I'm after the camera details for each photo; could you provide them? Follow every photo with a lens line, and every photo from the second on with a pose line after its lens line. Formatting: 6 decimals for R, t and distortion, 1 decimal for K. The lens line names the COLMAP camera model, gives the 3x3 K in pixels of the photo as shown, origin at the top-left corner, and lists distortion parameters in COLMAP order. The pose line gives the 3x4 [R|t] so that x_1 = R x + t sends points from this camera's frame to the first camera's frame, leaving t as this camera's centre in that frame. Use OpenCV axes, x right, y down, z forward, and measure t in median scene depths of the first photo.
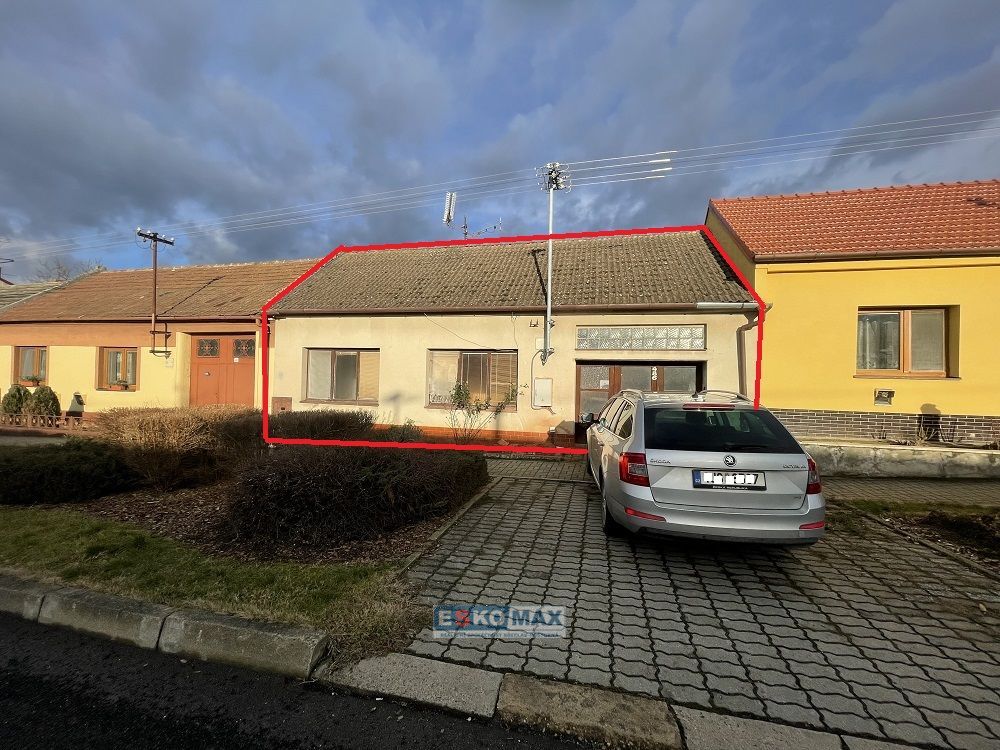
lens RADIAL K [[403.5, 0, 503.6], [0, 403.5, 373.6], [0, 0, 1]] dist [-0.004408, 0.001350]
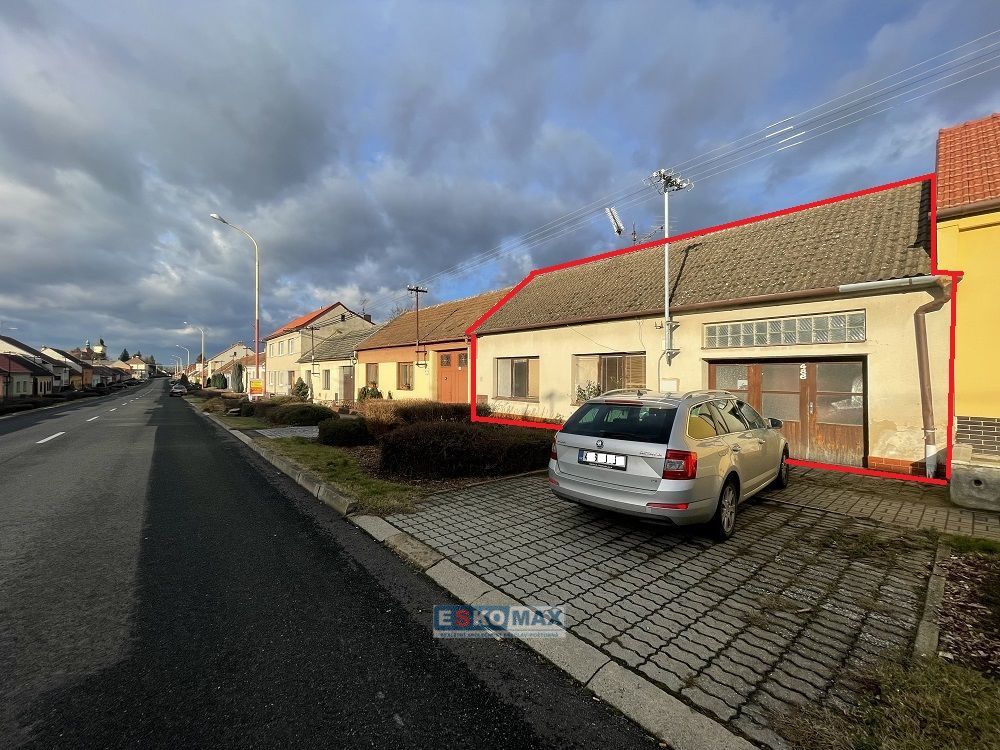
lens RADIAL K [[403.5, 0, 500.1], [0, 403.5, 373.3], [0, 0, 1]] dist [-0.004408, 0.001350]
pose [[0.809507, -0.020538, -0.586751, 0.748653], [0.018045, 0.999786, -0.010100, 0.000661], [0.586833, -0.002411, 0.809704, -0.148180]]
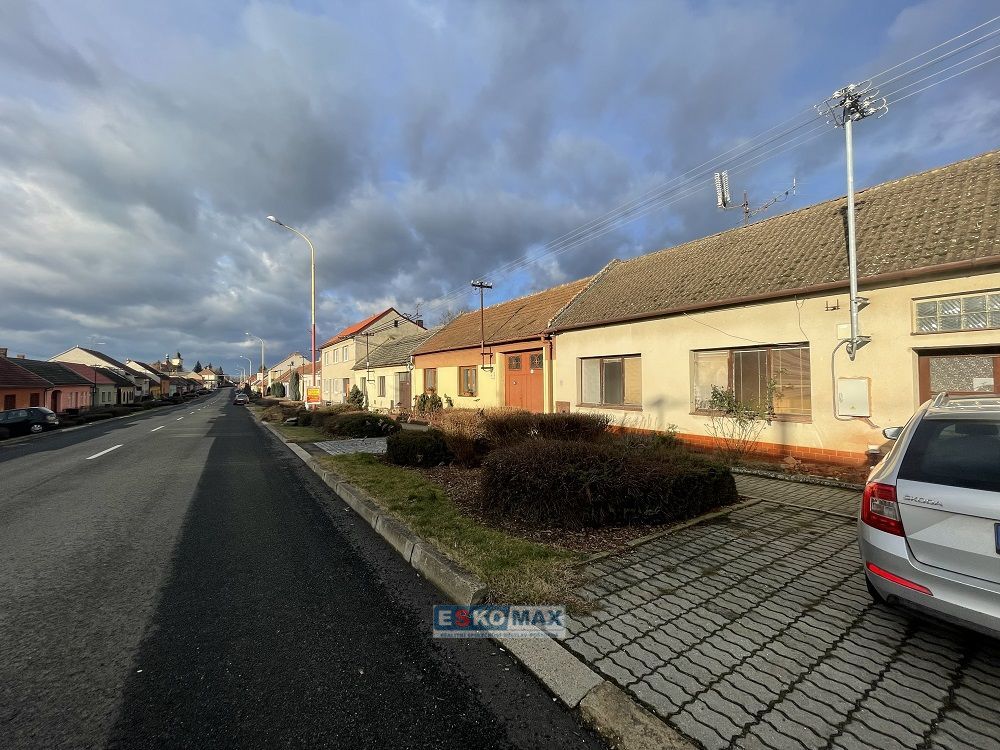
lens RADIAL K [[403.5, 0, 498.8], [0, 403.5, 371.9], [0, 0, 1]] dist [-0.004408, 0.001350]
pose [[0.740294, -0.043436, -0.670878, 0.242814], [0.030759, 0.999054, -0.030743, 0.007607], [0.671579, 0.002123, 0.740930, 0.046556]]
